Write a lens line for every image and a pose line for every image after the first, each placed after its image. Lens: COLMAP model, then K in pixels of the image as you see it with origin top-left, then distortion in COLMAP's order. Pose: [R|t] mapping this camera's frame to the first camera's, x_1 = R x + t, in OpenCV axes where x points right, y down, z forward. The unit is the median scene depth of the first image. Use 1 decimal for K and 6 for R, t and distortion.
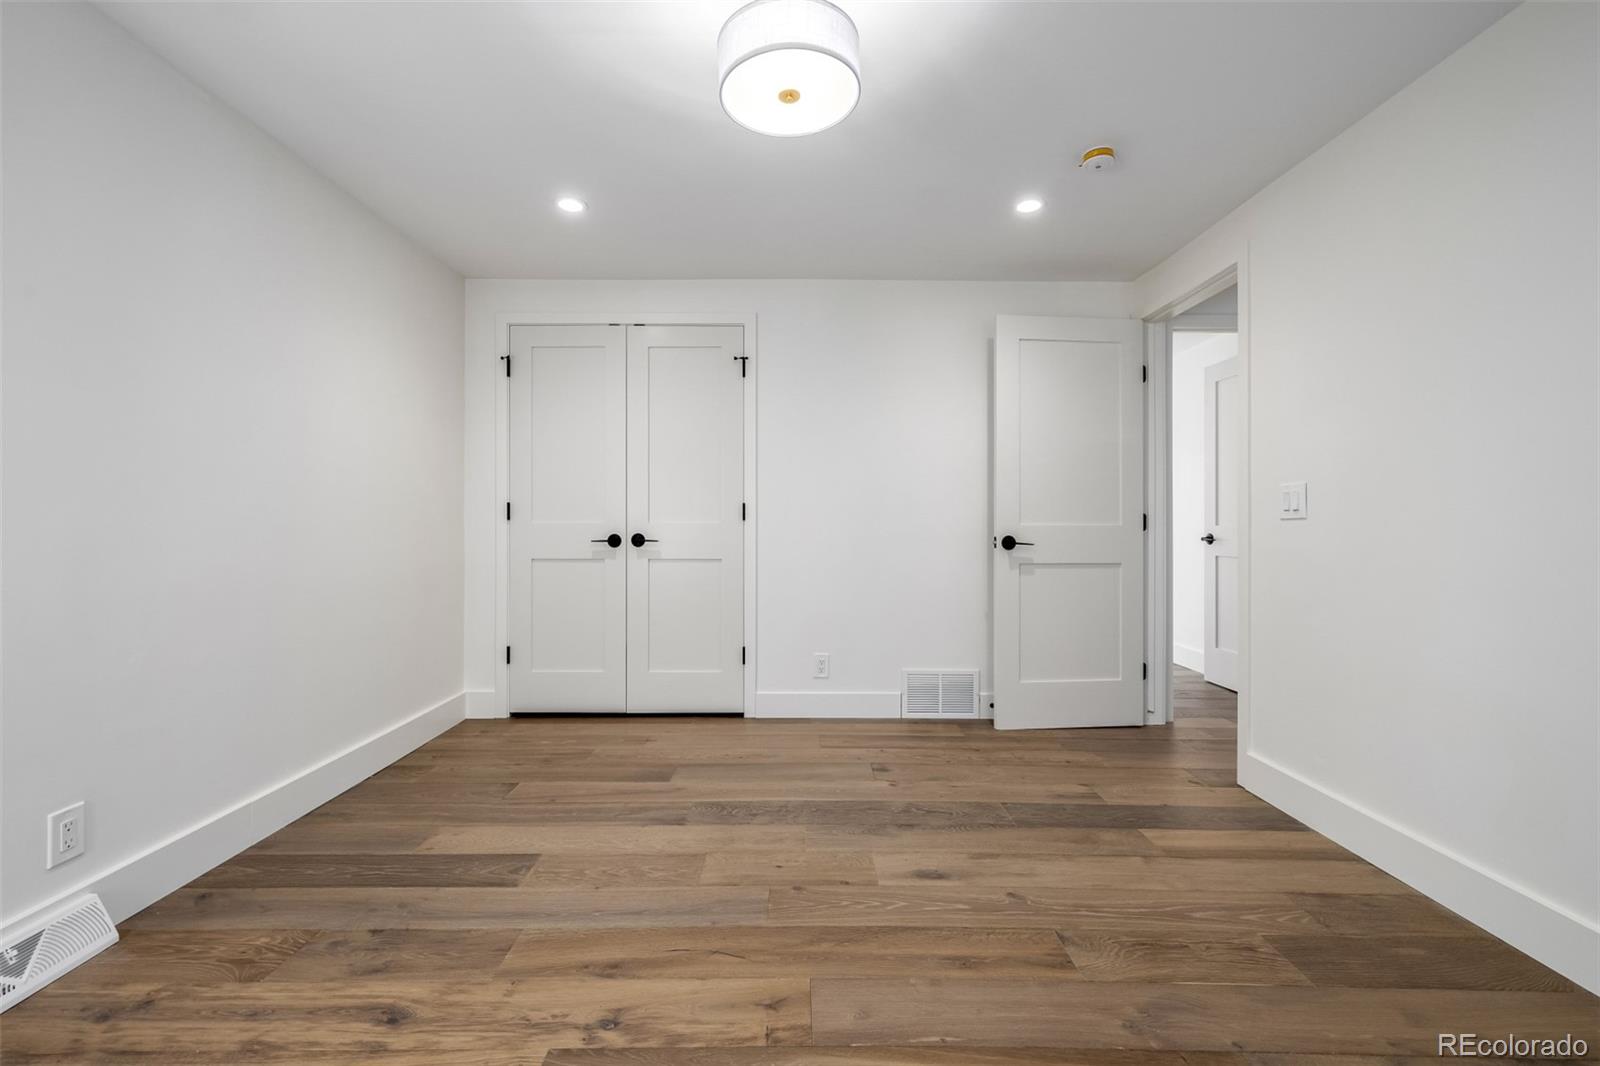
lens RADIAL K [[676.1, 0, 796.2], [0, 676.1, 528.1], [0, 0, 1]] dist [-0.001757, 0.001105]
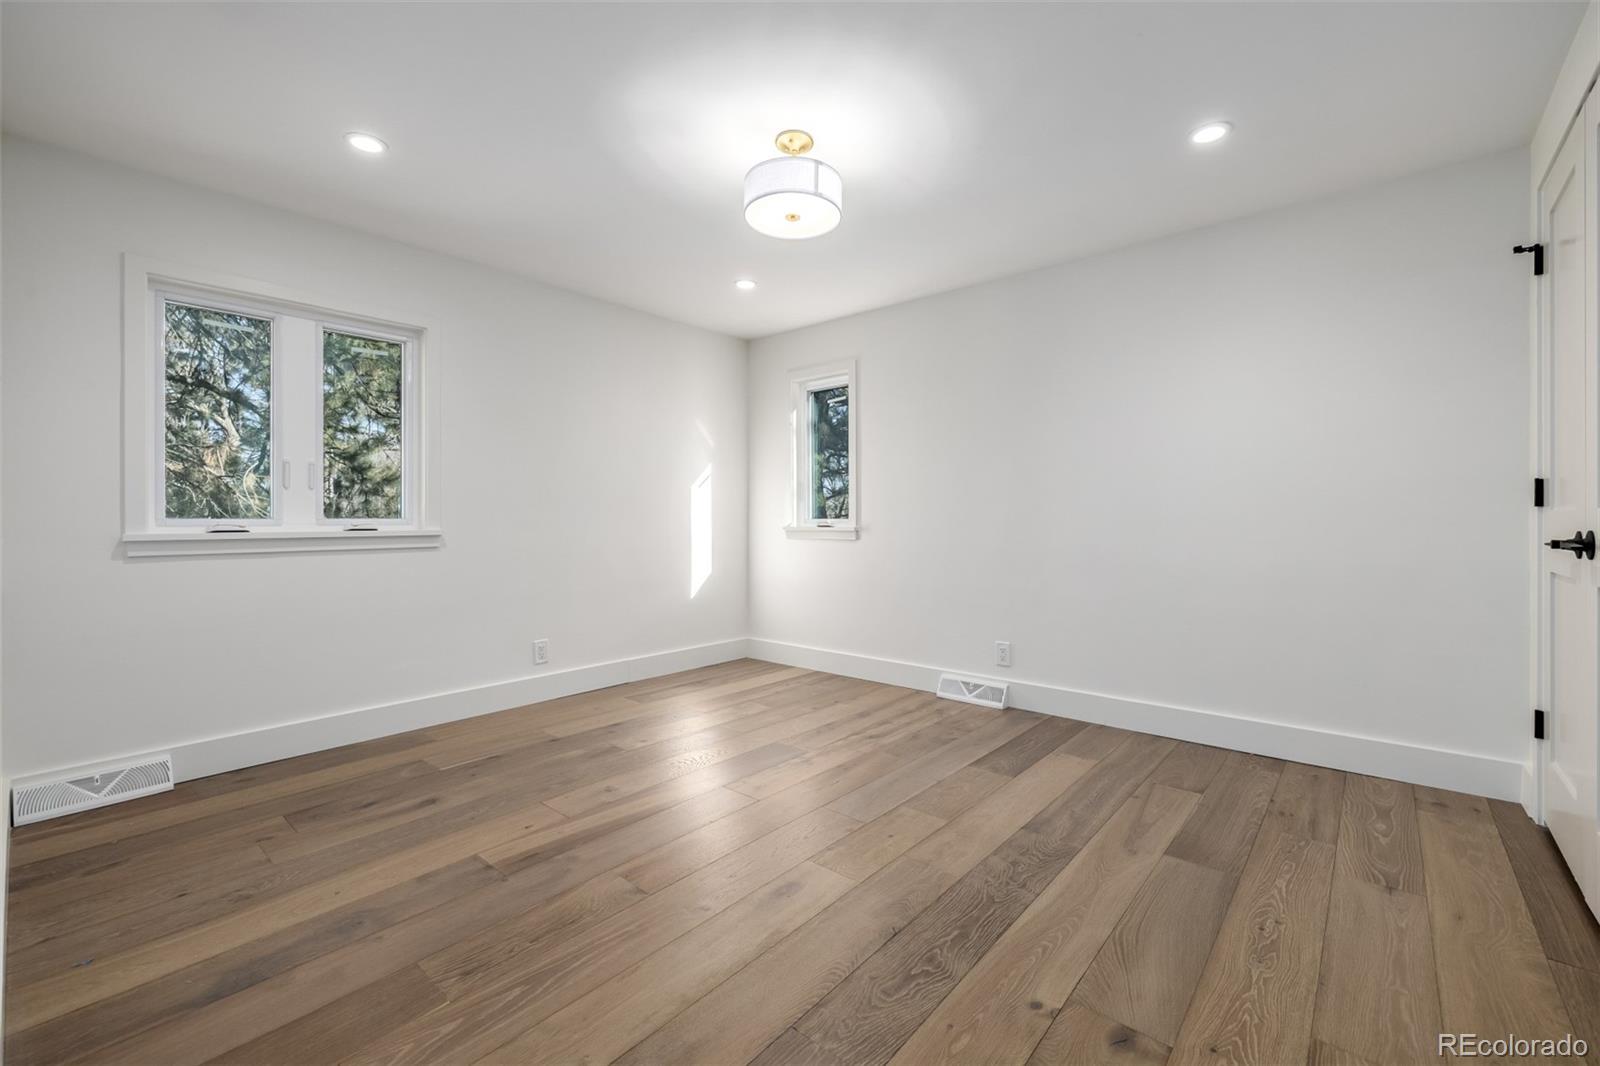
lens RADIAL K [[676.1, 0, 795.0], [0, 676.1, 523.0], [0, 0, 1]] dist [-0.001757, 0.001105]
pose [[-0.659738, 0.002903, -0.751490, 0.778630], [-0.004384, 0.999961, 0.007711, 0.000193], [0.751483, 0.008382, -0.659700, 1.413778]]
